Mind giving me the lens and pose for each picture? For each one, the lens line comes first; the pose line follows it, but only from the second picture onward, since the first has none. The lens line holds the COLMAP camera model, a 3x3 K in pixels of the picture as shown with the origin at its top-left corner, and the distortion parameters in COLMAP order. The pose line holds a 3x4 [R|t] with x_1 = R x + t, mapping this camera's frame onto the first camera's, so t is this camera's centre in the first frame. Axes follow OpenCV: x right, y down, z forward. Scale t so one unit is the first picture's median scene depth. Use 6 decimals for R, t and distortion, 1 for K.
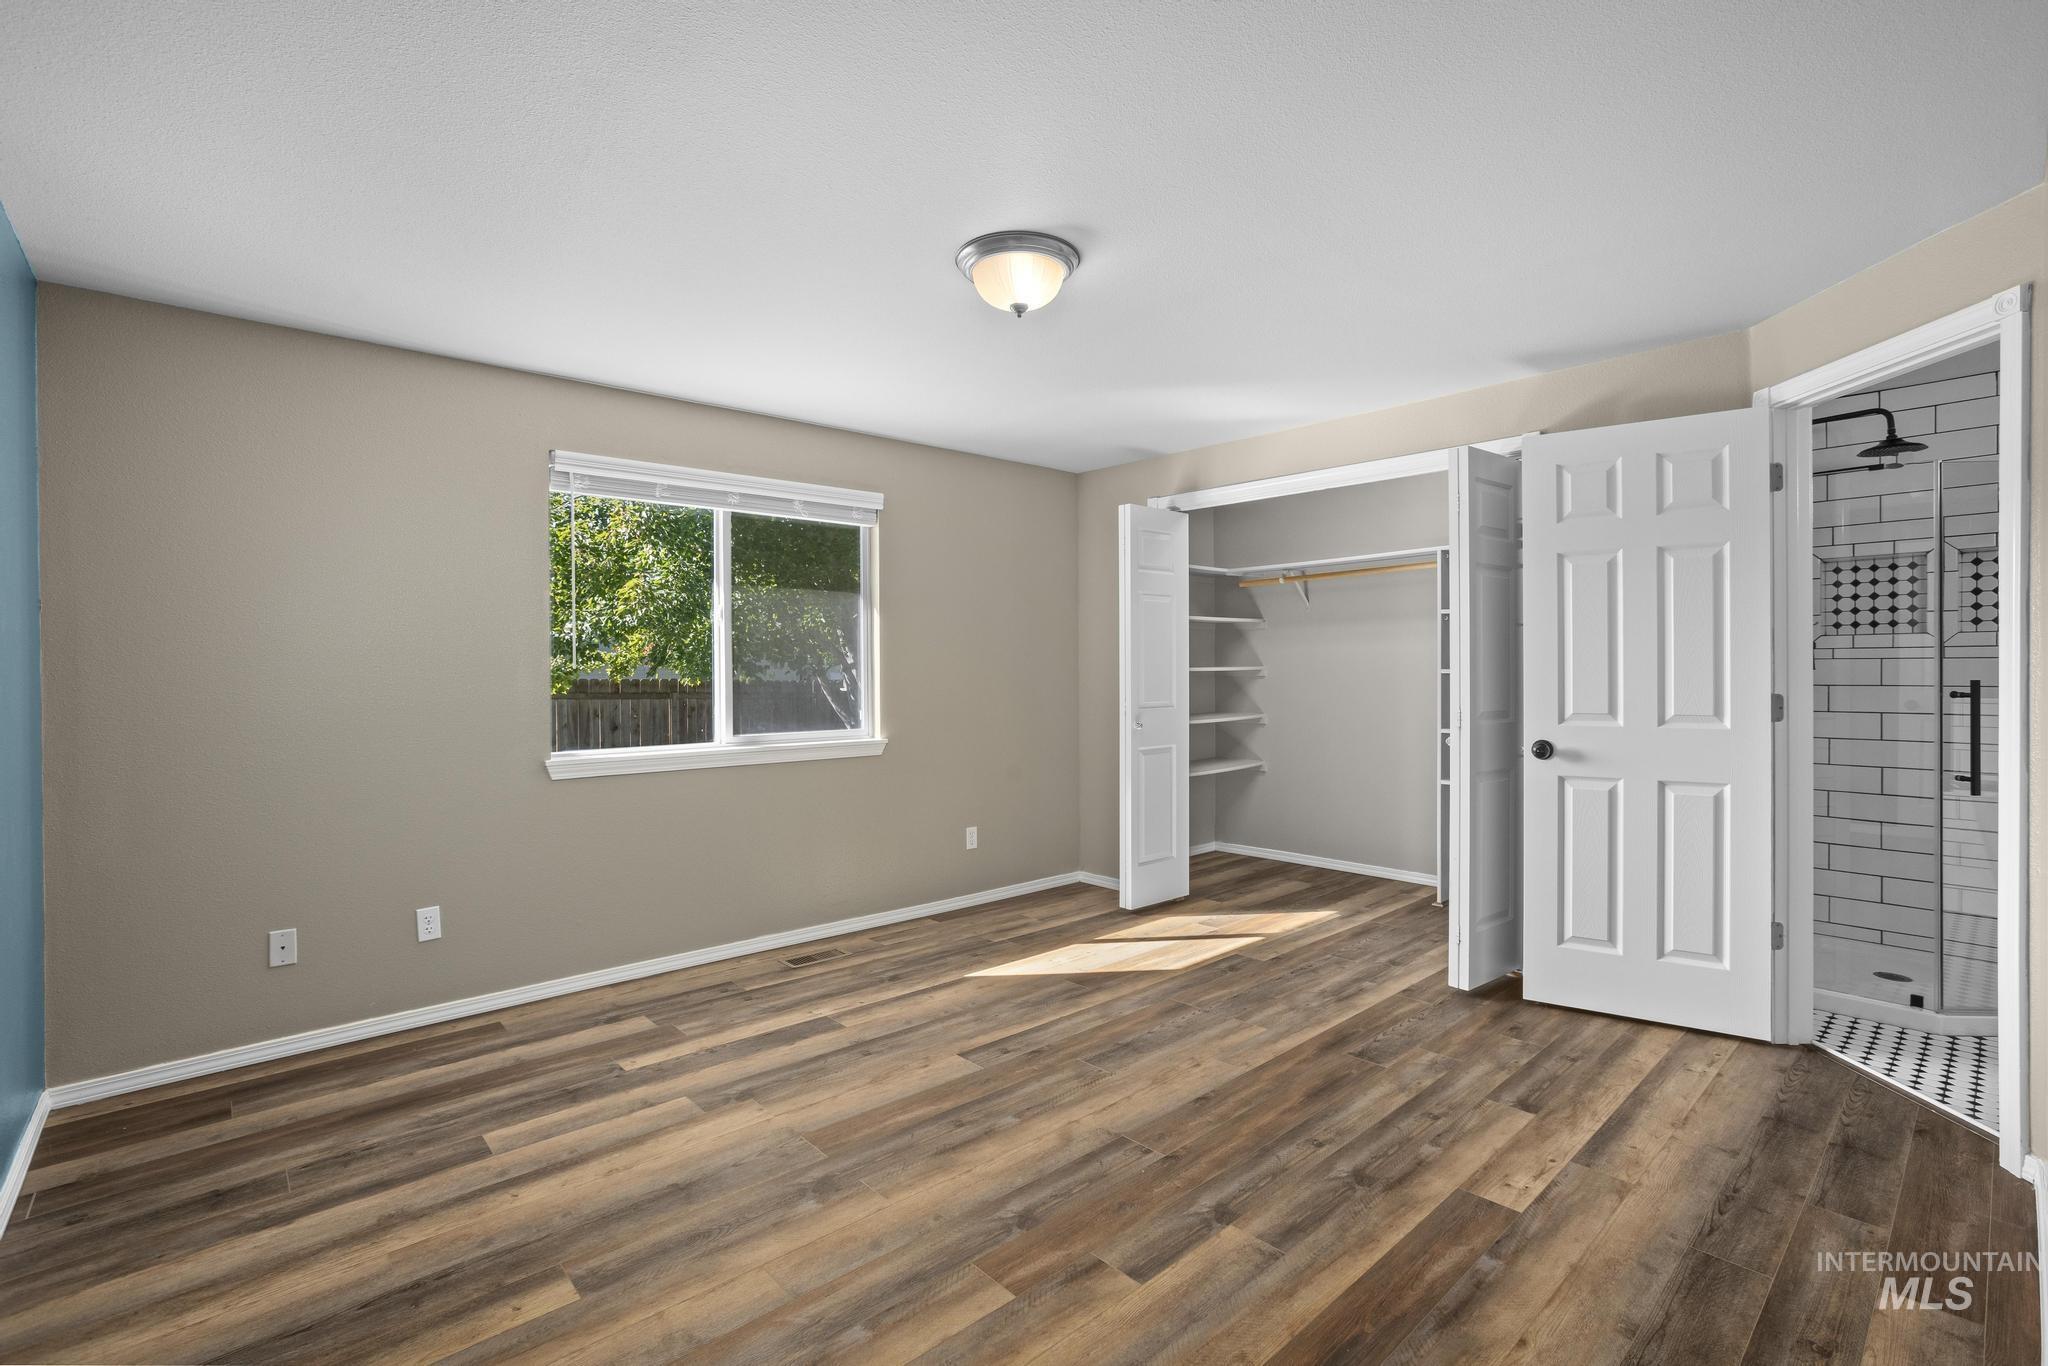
lens RADIAL K [[929.0, 0, 1032.7], [0, 929.0, 666.6], [0, 0, 1]] dist [-0.055092, 0.023173]
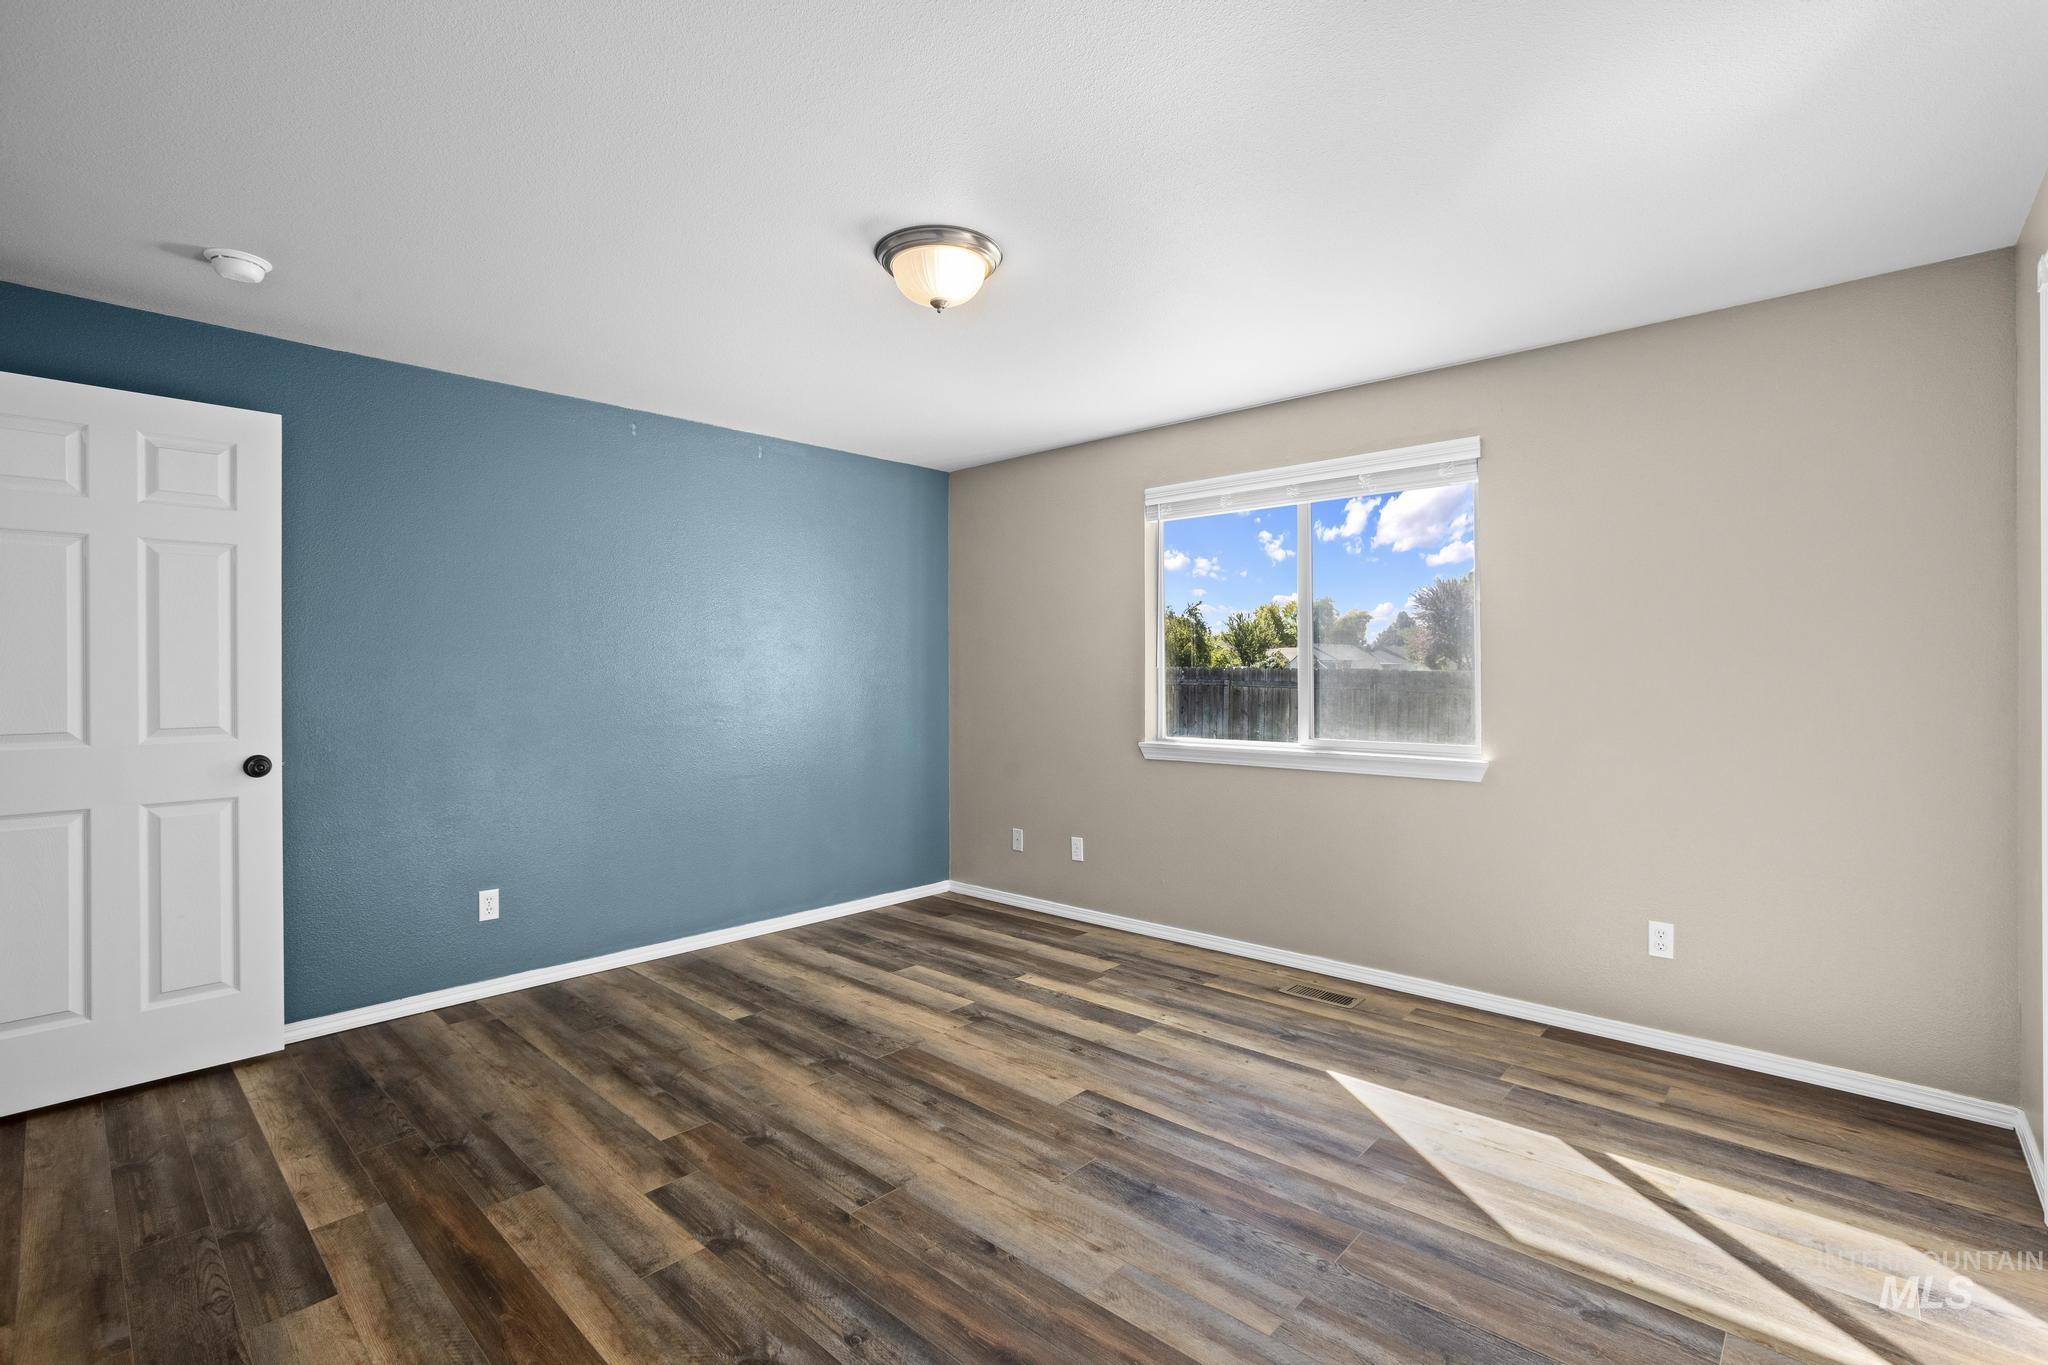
lens RADIAL K [[929.0, 0, 1032.7], [0, 929.0, 666.1], [0, 0, 1]] dist [-0.055092, 0.023173]
pose [[0.085429, -0.001542, -0.996343, 0.811854], [0.007027, 0.999975, -0.000945, -0.002125], [0.996319, -0.006921, 0.085438, 0.851345]]
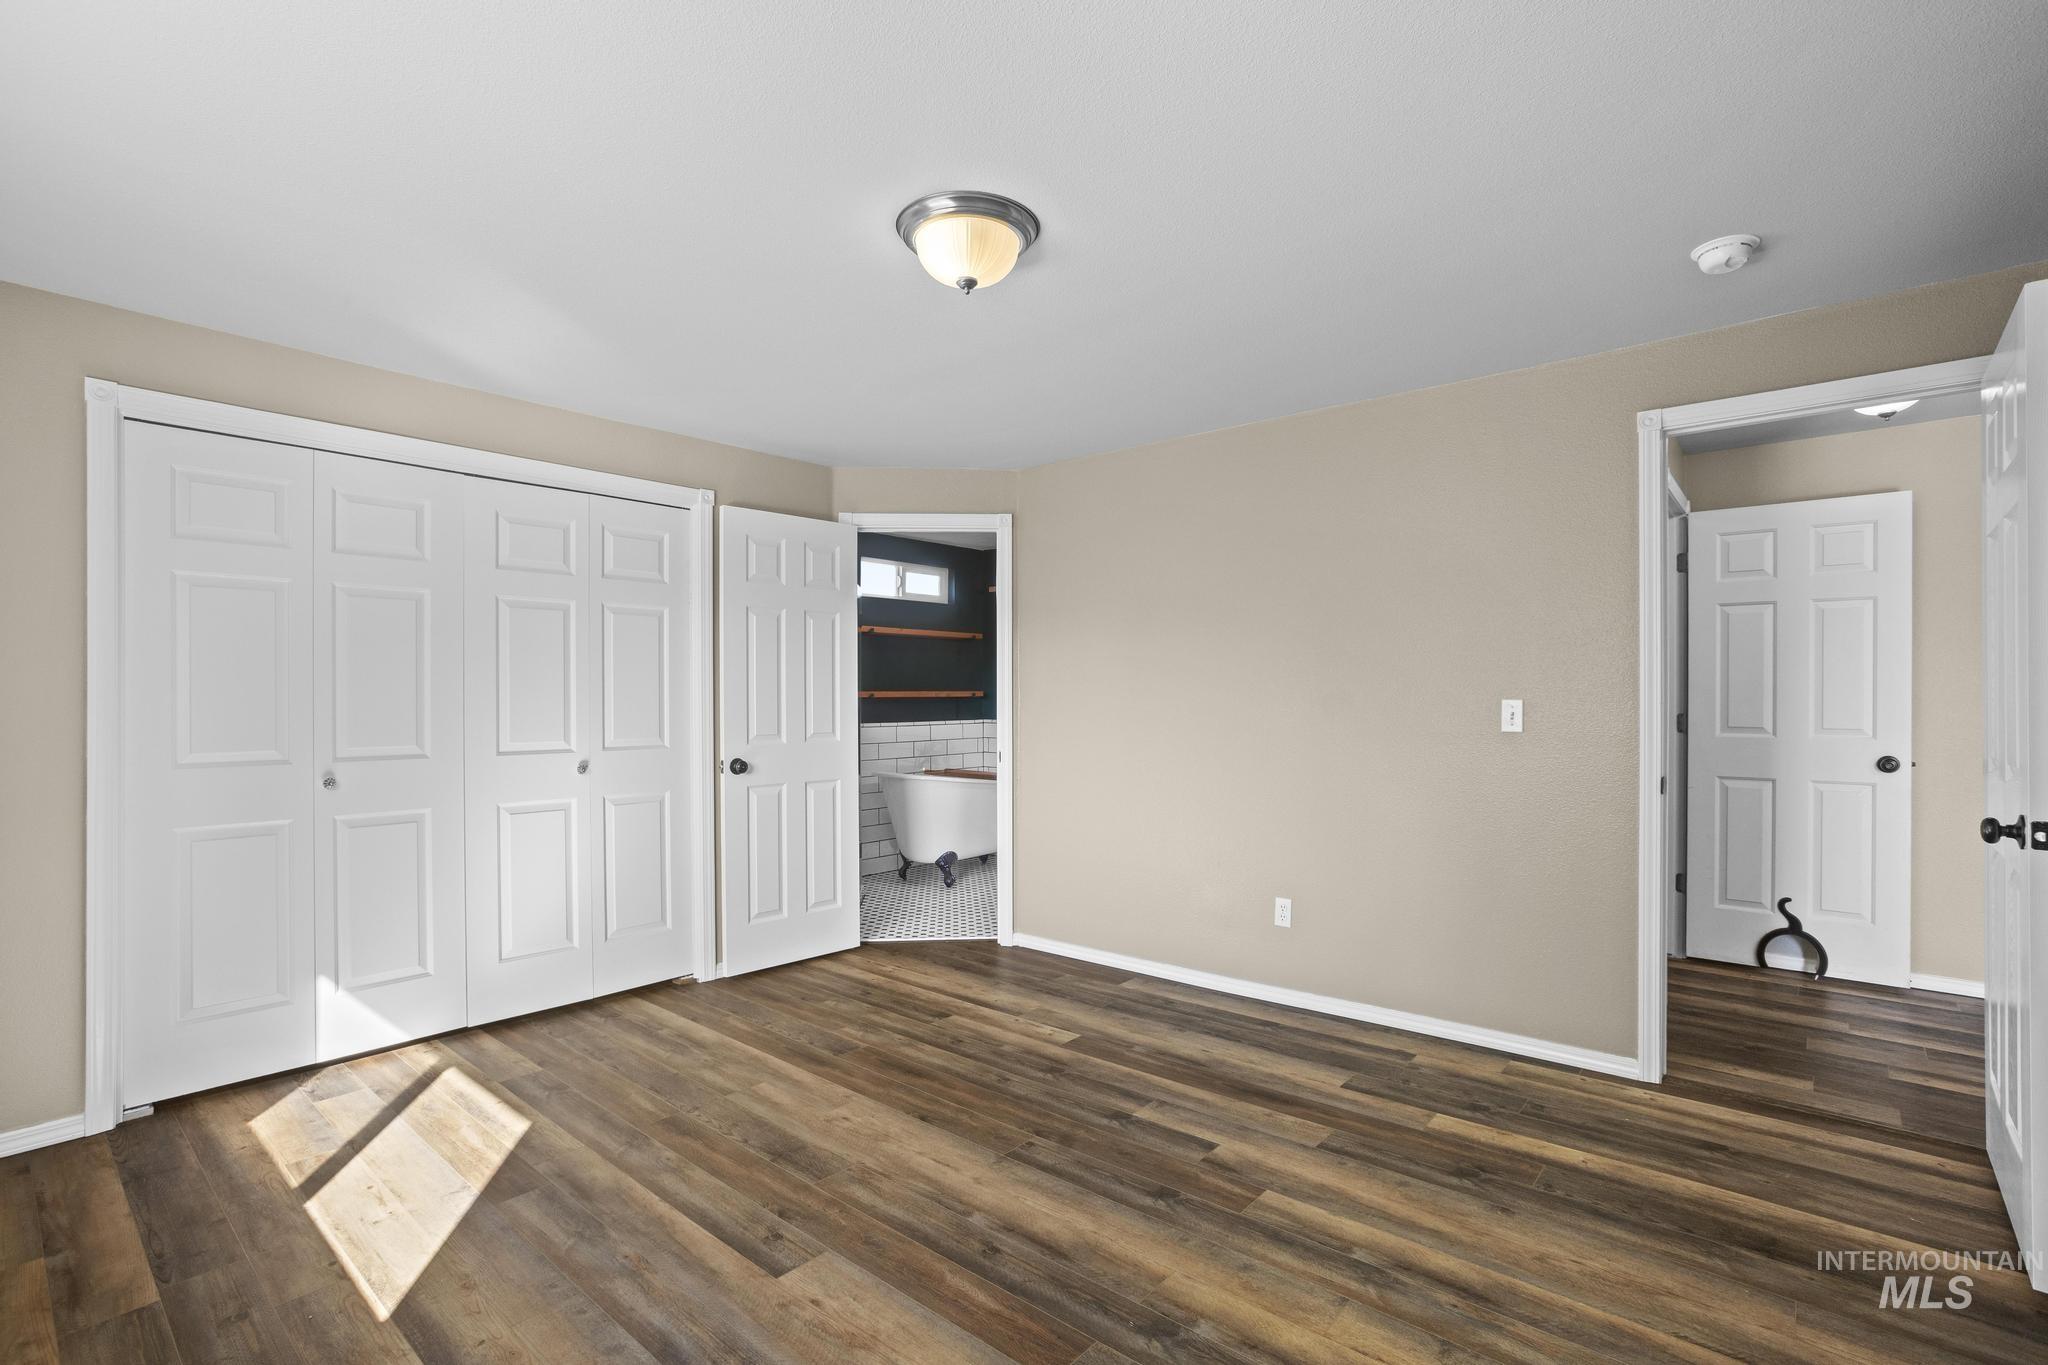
lens RADIAL K [[929.0, 0, 1032.7], [0, 929.0, 666.1], [0, 0, 1]] dist [-0.055092, 0.023173]
pose [[-0.121031, 0.039390, 0.991867, -0.754190], [-0.000464, 0.999210, -0.039738, 0.006644], [-0.992649, -0.005270, -0.120917, 0.878520]]
